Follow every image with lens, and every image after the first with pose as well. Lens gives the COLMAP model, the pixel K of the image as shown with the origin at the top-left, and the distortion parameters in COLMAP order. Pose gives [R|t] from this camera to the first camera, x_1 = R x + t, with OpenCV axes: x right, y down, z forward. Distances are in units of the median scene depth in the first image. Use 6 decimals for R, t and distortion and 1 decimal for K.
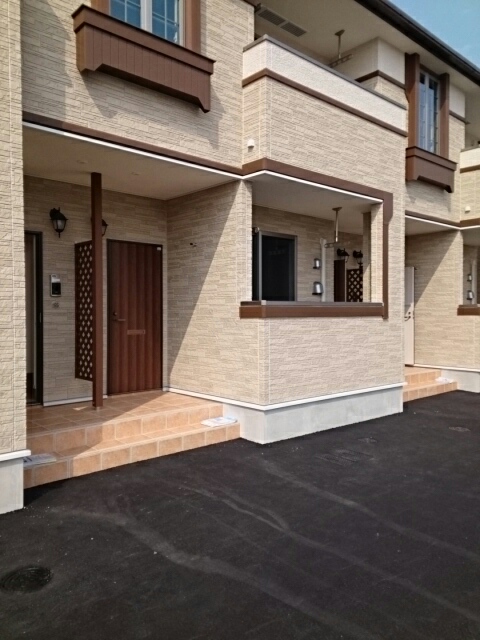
lens RADIAL K [[512.4, 0, 241.6], [0, 512.4, 318.6], [0, 0, 1]] dist [0.083218, -0.117378]
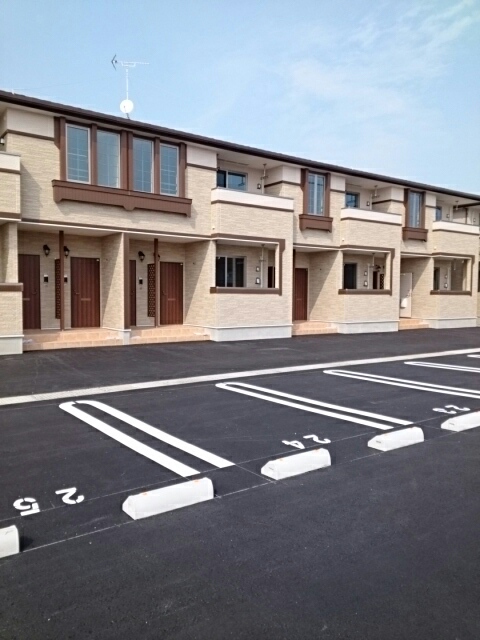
lens RADIAL K [[512.4, 0, 235.9], [0, 512.4, 320.0], [0, 0, 1]] dist [0.083218, -0.117378]
pose [[0.992329, 0.013733, -0.122859, -0.185214], [-0.009204, 0.999260, 0.037359, 0.033952], [0.123281, -0.035942, 0.991721, -1.720205]]
